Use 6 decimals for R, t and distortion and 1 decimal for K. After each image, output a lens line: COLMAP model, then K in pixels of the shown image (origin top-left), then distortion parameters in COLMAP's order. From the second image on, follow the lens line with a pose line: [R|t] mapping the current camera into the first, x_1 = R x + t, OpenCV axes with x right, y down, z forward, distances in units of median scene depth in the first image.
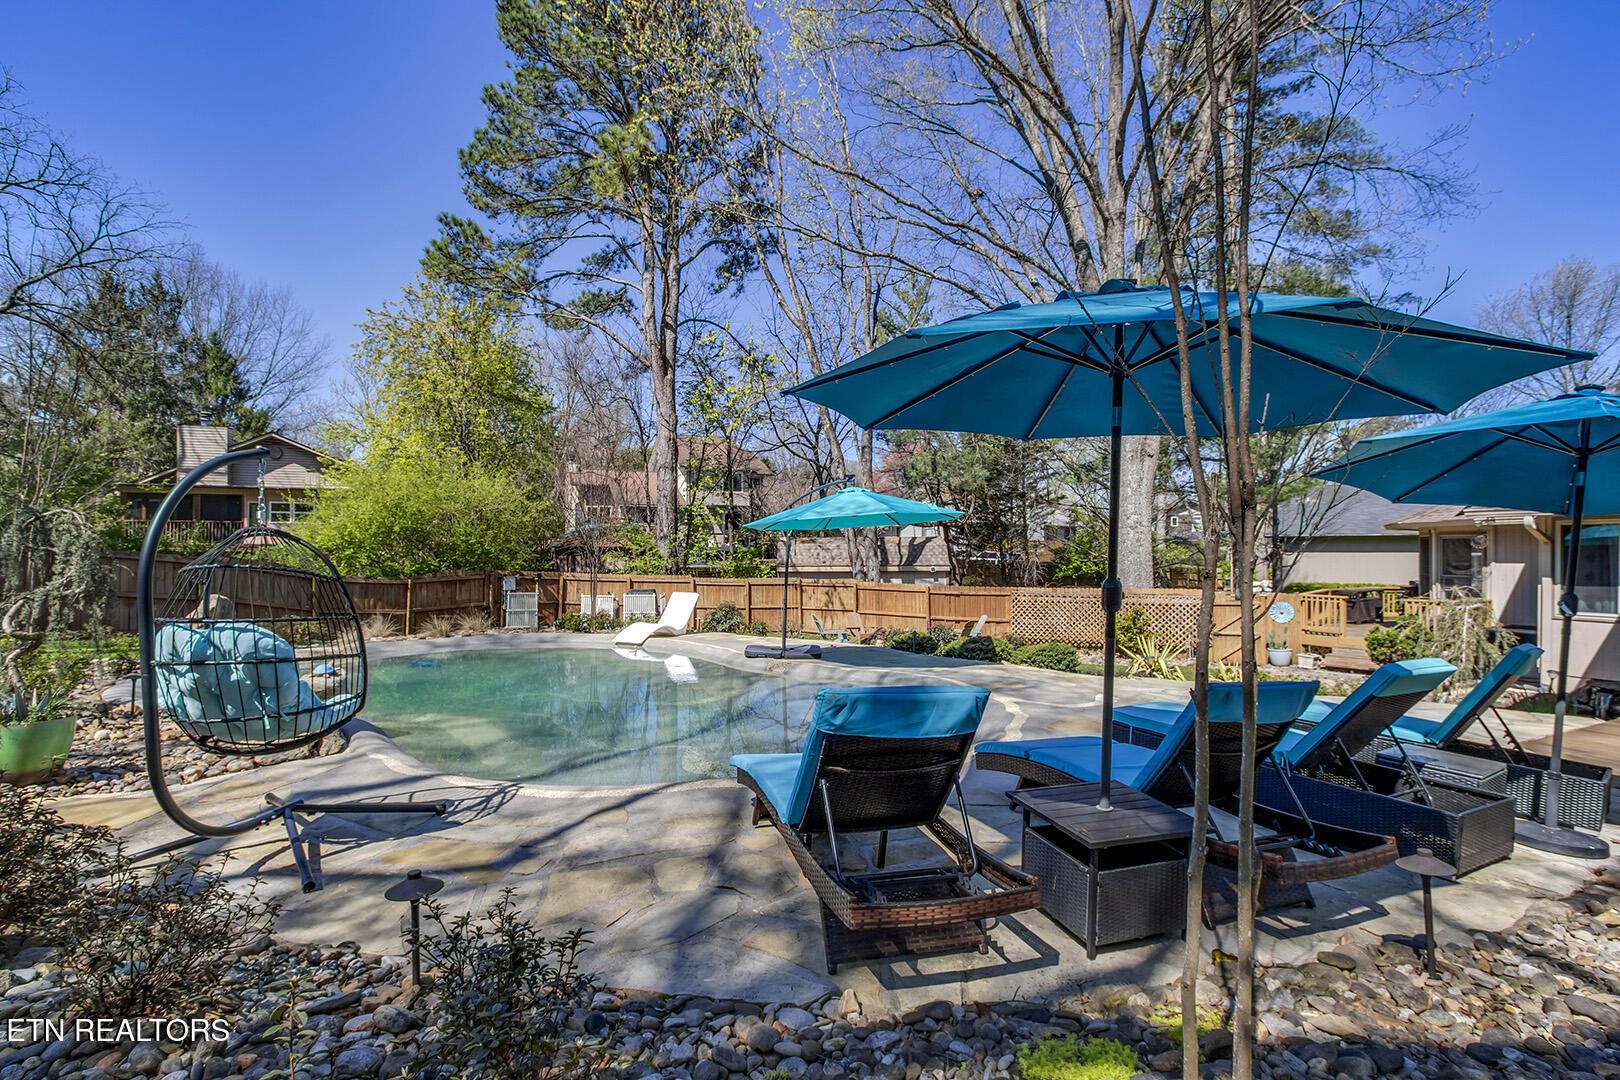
lens RADIAL K [[752.1, 0, 815.7], [0, 752.1, 545.4], [0, 0, 1]] dist [-0.021950, 0.001631]
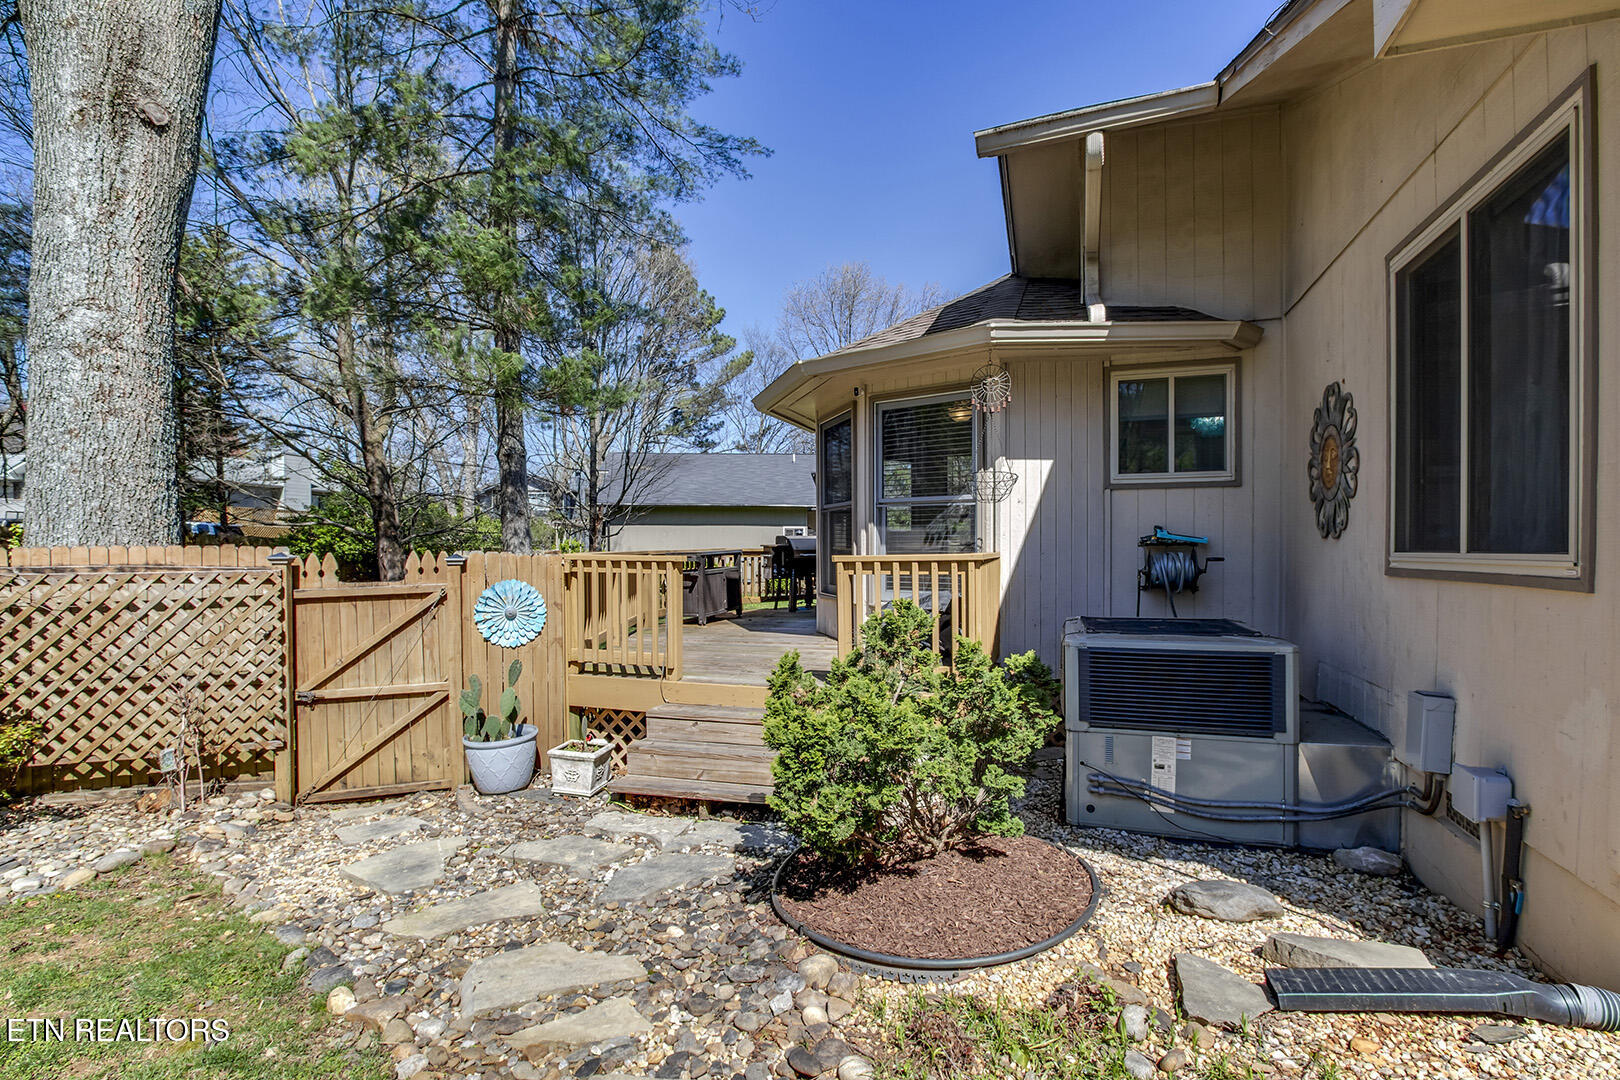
lens RADIAL K [[752.1, 0, 817.0], [0, 752.1, 551.9], [0, 0, 1]] dist [-0.021950, 0.001631]
pose [[0.689302, -0.006995, 0.724441, 0.514840], [-0.008365, 0.999810, 0.017612, 0.060596], [-0.724426, -0.018200, 0.689112, 0.730921]]
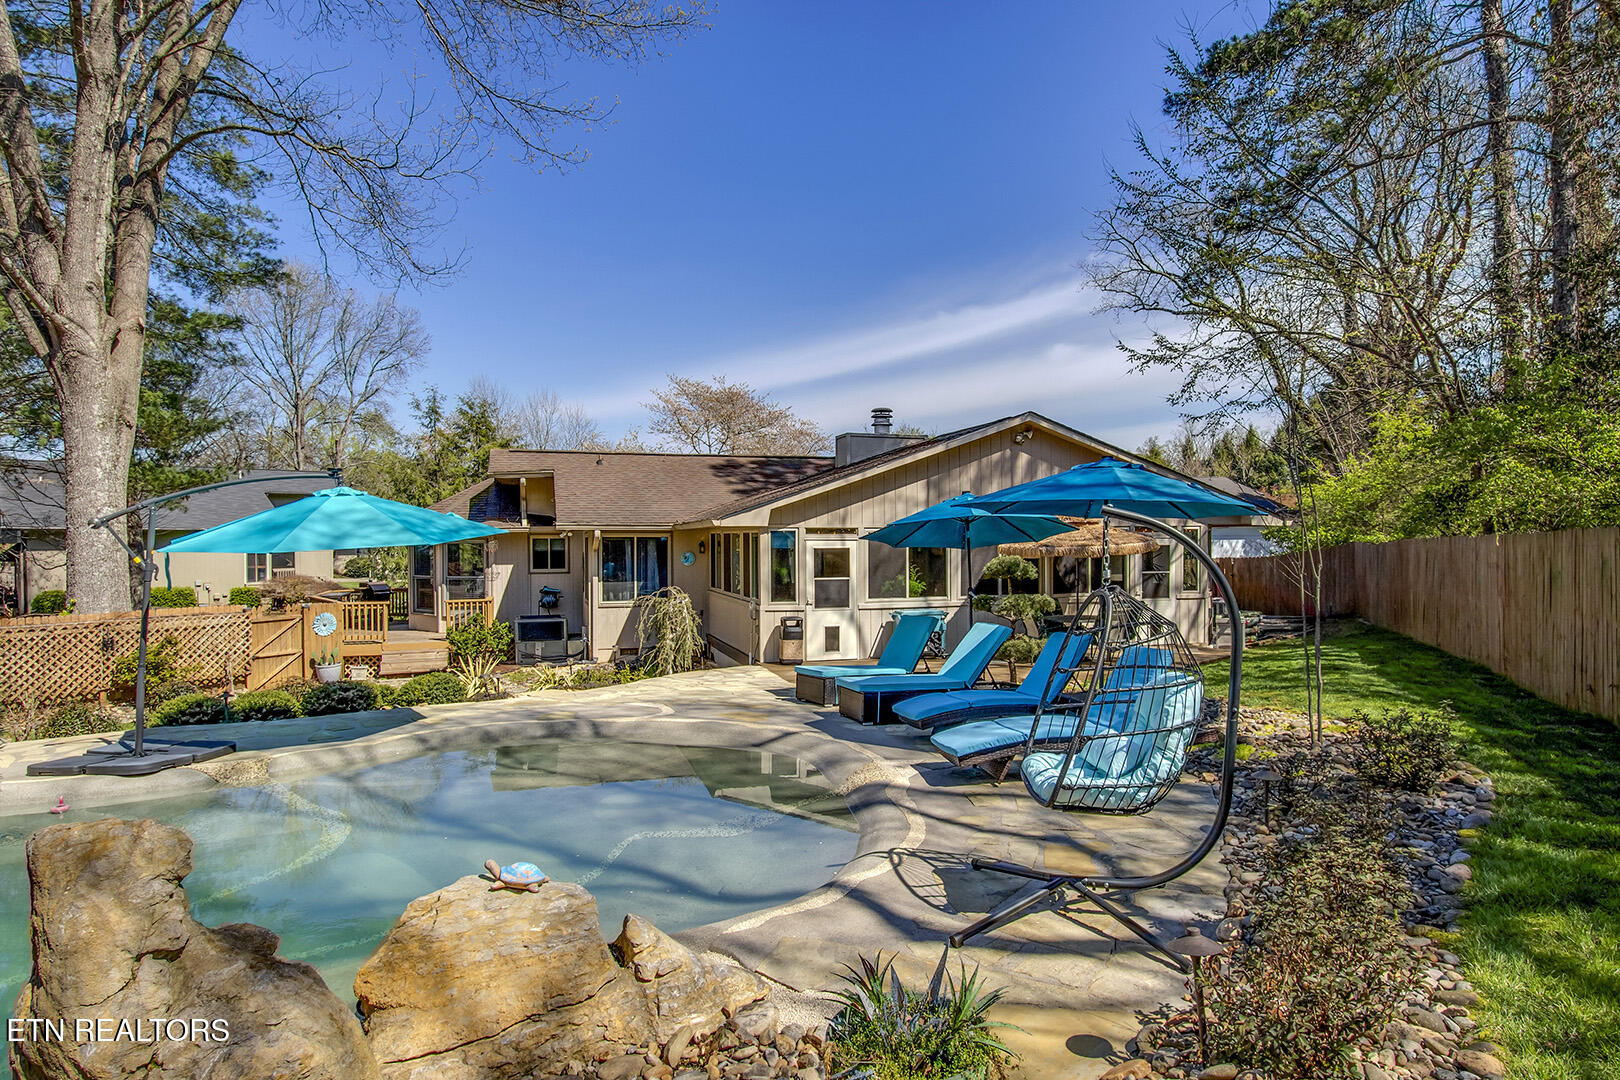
lens RADIAL K [[947.8, 0, 816.7], [0, 947.8, 544.0], [0, 0, 1]] dist [-0.016010, -0.001014]
pose [[0.140870, -0.002675, 0.990024, -0.446620], [-0.007253, 0.999967, 0.003734, -0.017178], [-0.990002, -0.007707, 0.140846, 0.263981]]
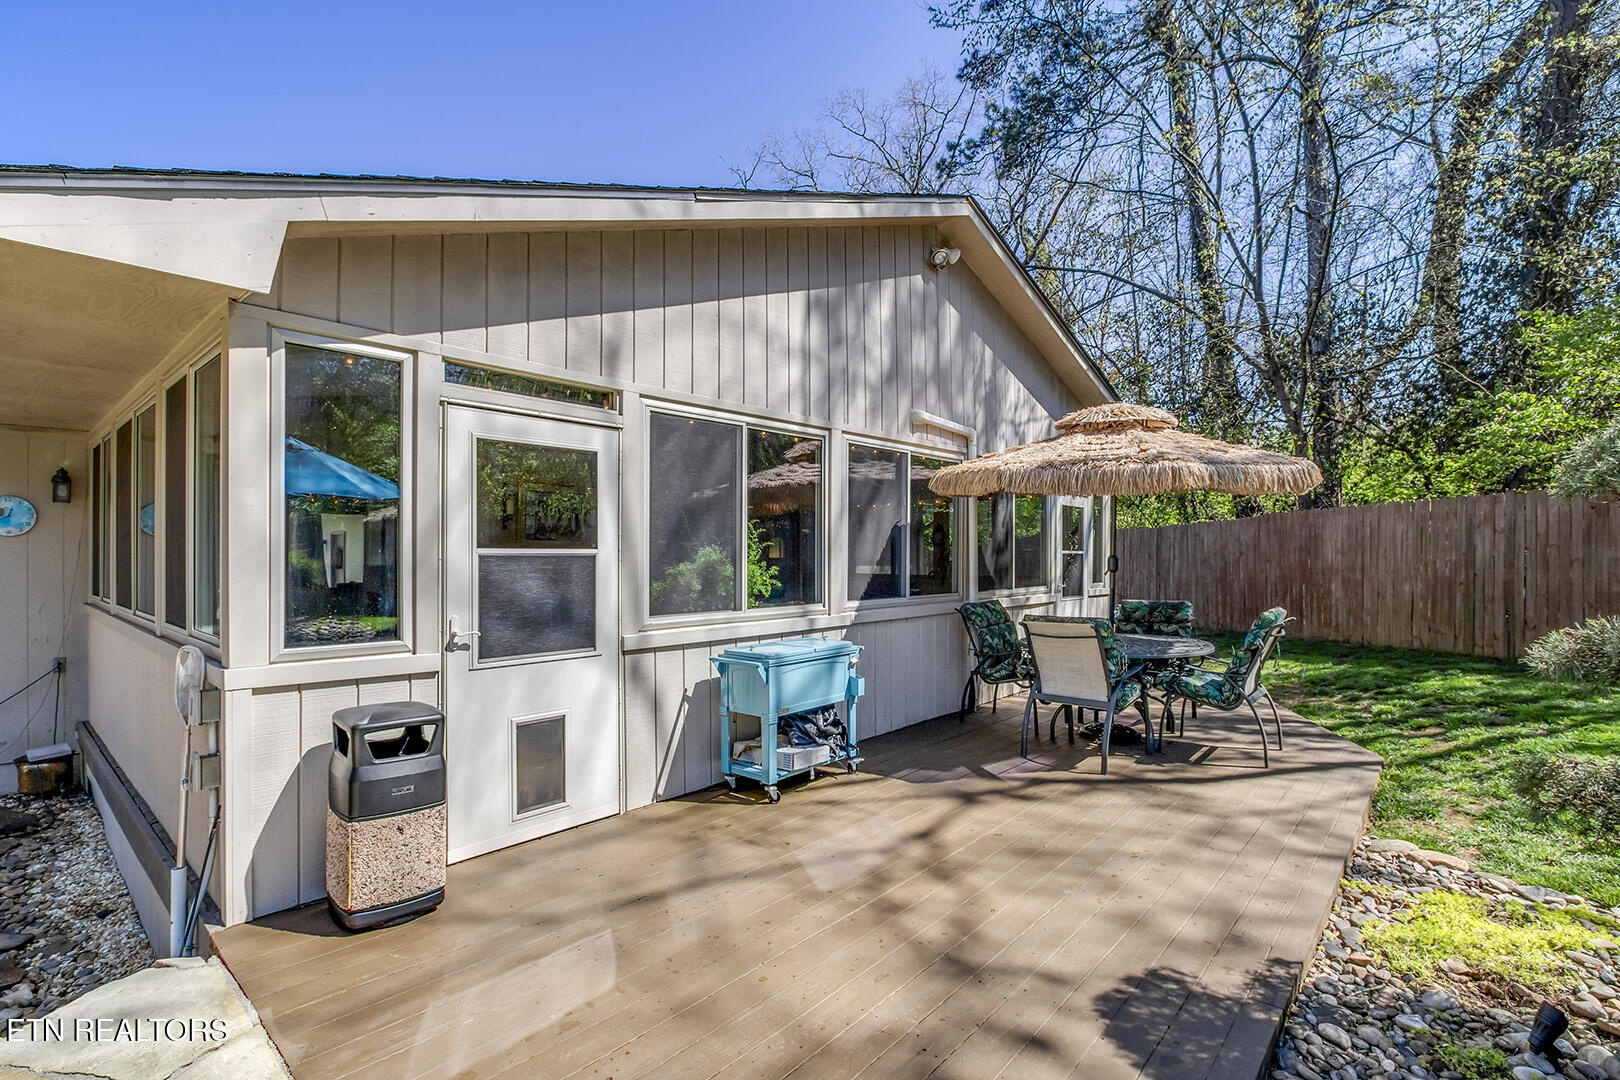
lens RADIAL K [[752.1, 0, 821.2], [0, 752.1, 554.0], [0, 0, 1]] dist [-0.021950, 0.001631]
pose [[-0.410263, 0.004672, 0.911955, 0.290717], [-0.011304, 0.999884, -0.010208, 0.024056], [-0.911897, -0.014497, -0.410163, 0.401997]]
